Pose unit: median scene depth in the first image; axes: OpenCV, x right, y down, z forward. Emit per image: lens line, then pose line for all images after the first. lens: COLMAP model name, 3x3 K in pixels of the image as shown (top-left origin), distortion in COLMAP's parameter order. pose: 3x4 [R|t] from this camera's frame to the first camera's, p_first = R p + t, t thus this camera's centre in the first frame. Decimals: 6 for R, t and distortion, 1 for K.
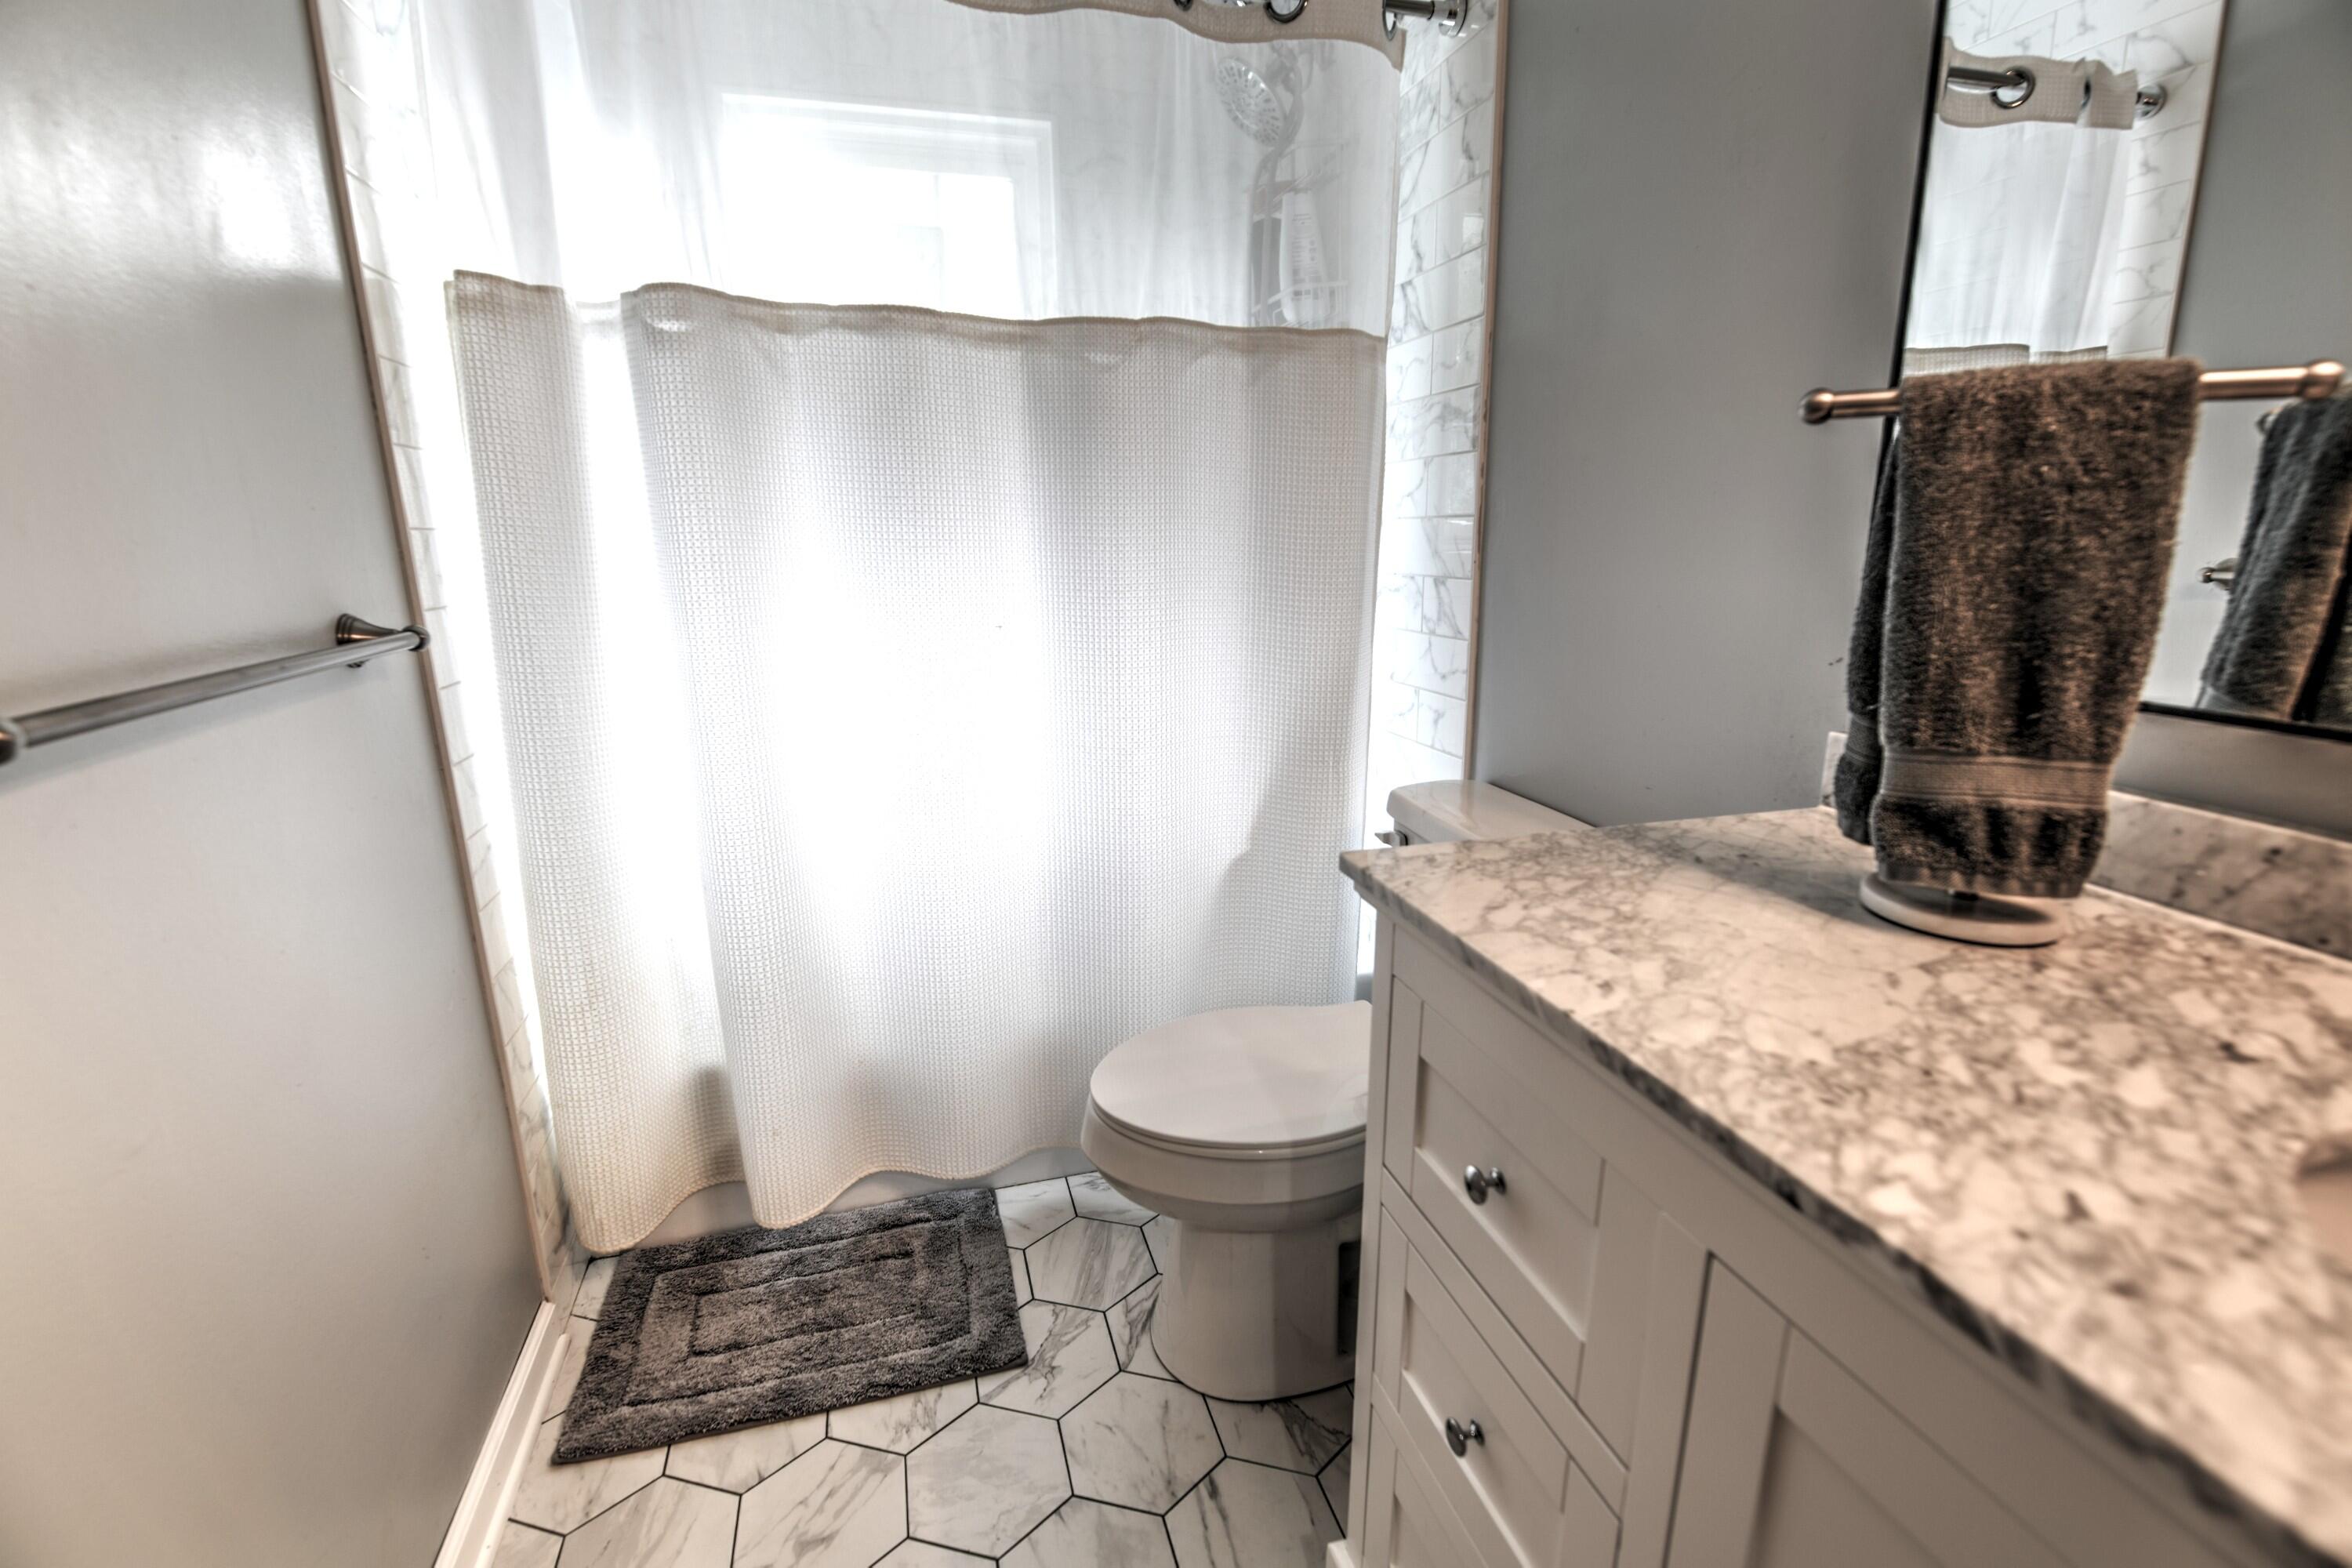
lens RADIAL K [[1014.7, 0, 1178.2], [0, 1014.7, 775.6], [0, 0, 1]] dist [-0.022714, -0.000918]
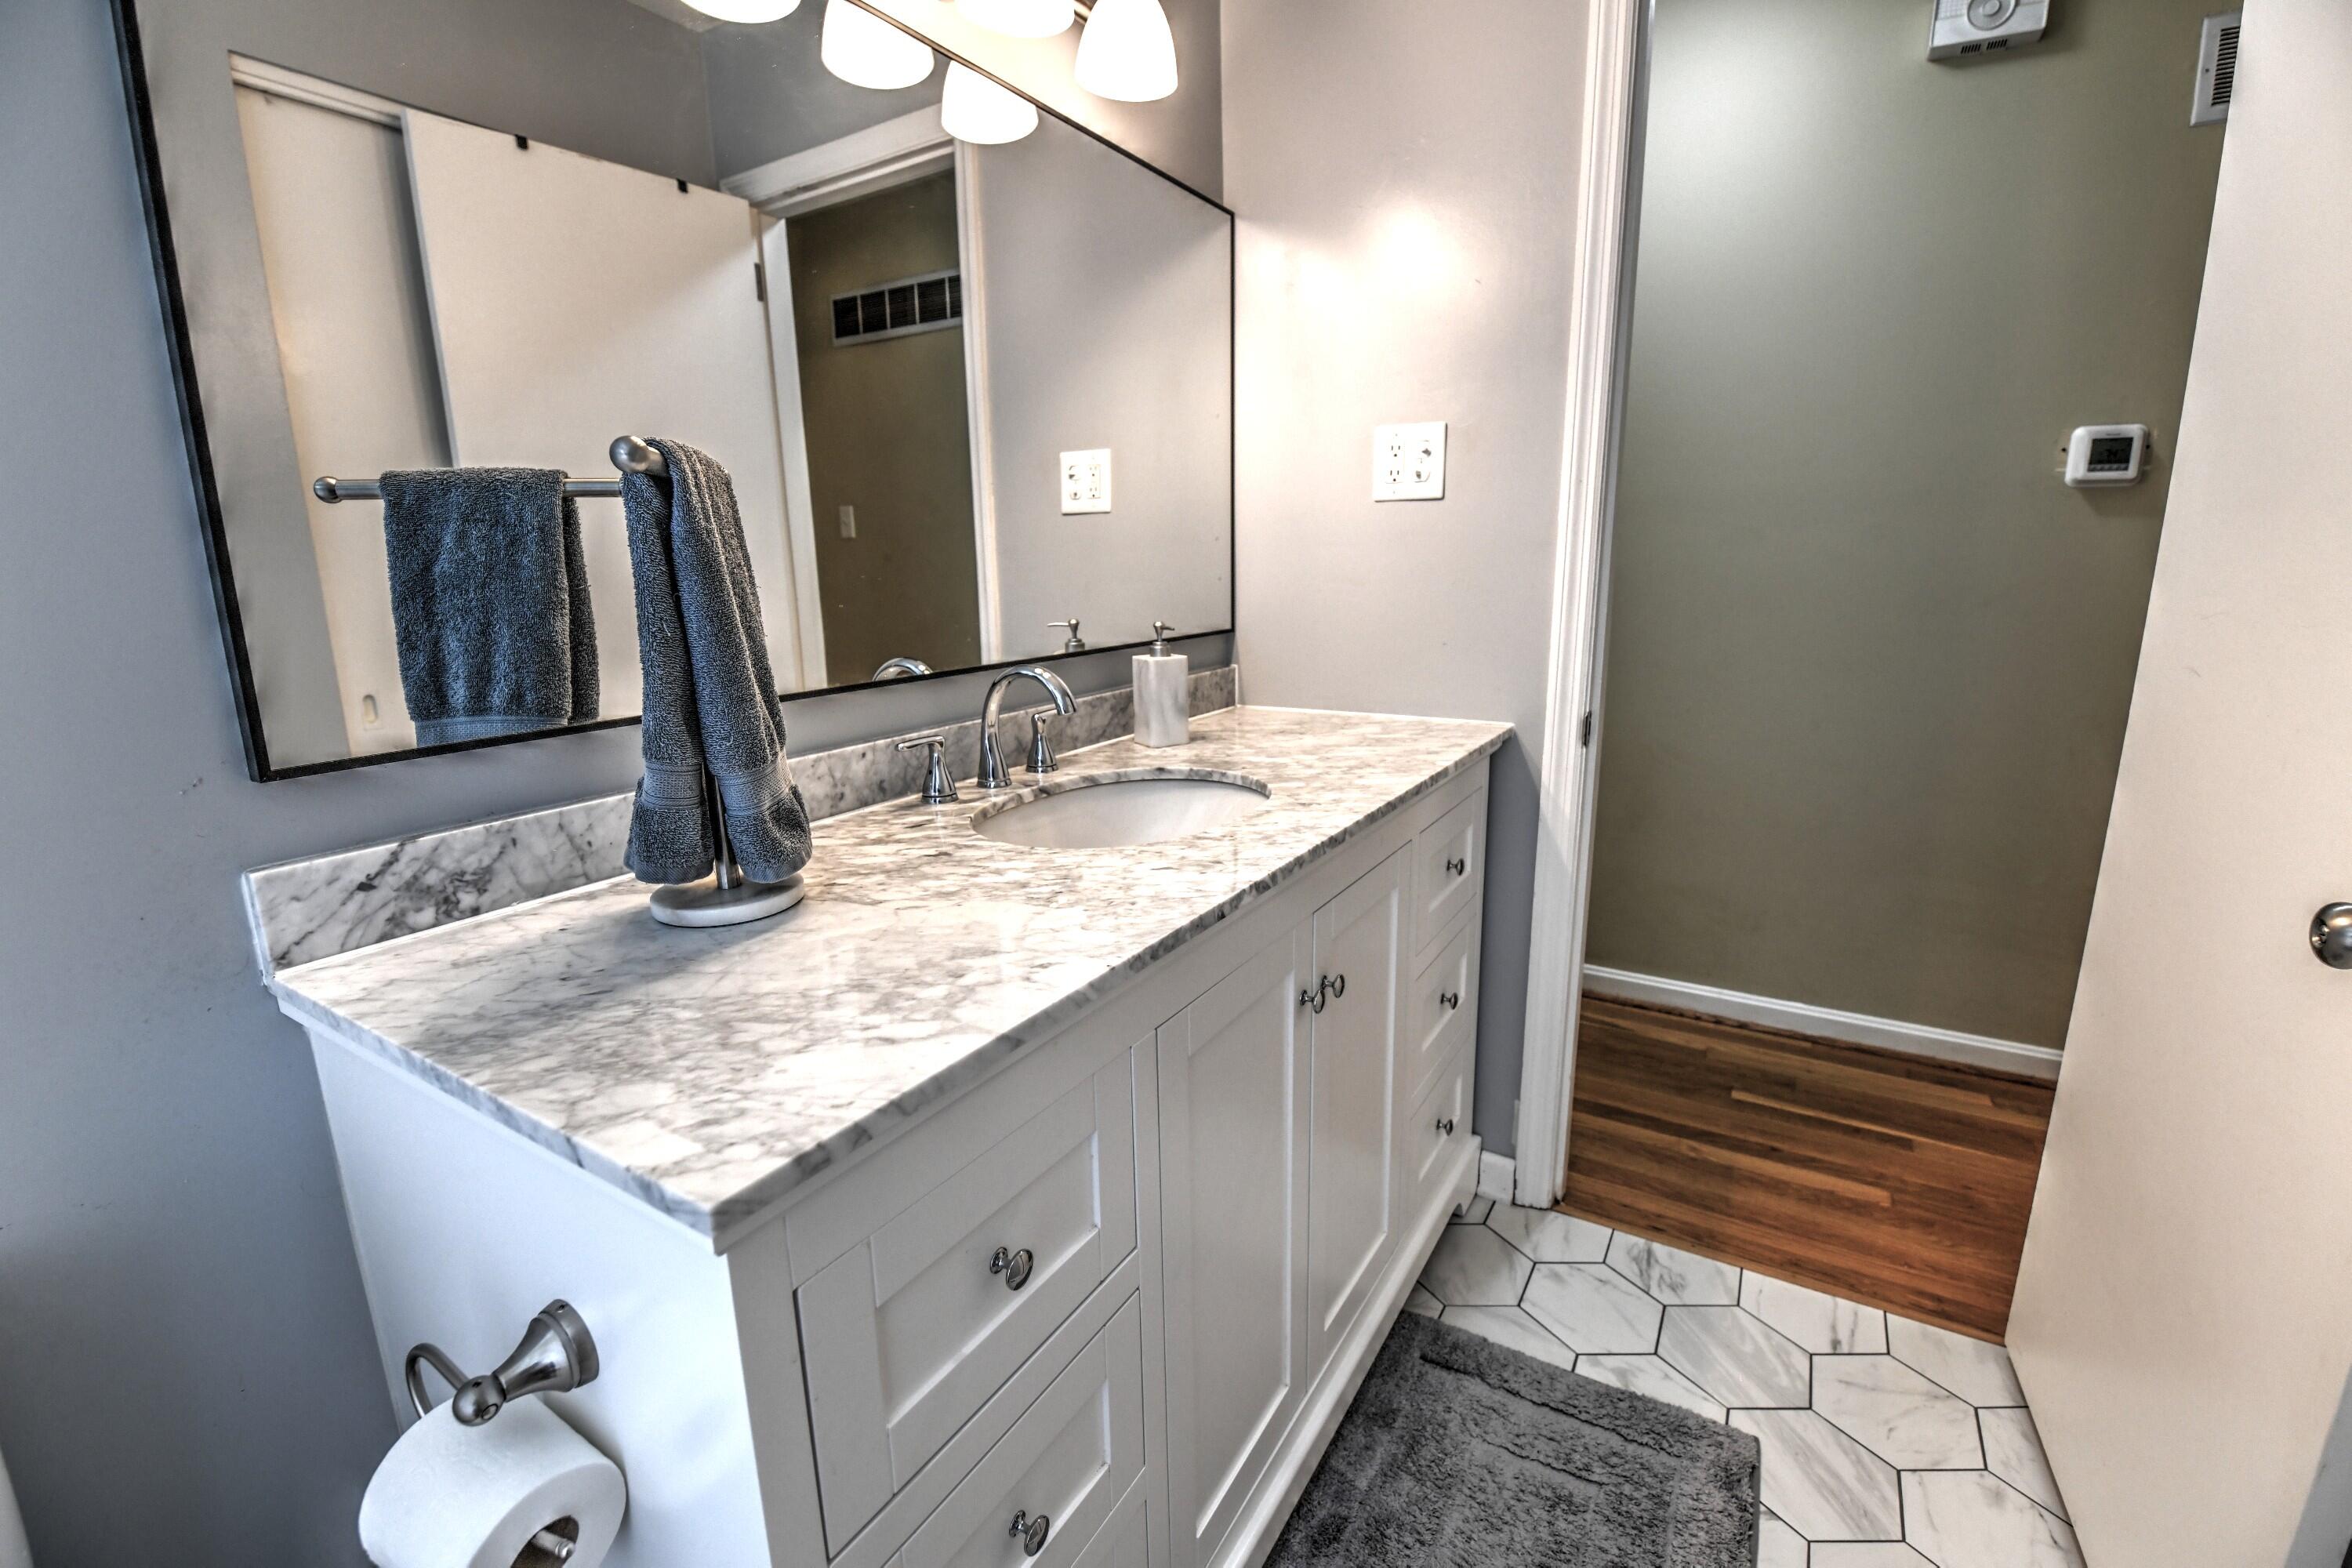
lens RADIAL K [[1014.7, 0, 1172.4], [0, 1014.7, 781.7], [0, 0, 1]] dist [-0.022714, -0.000918]
pose [[-0.675920, -0.138129, 0.723915, -0.495110], [0.197068, 0.912634, 0.358140, -0.375811], [-0.710139, 0.384734, -0.589646, 1.522168]]
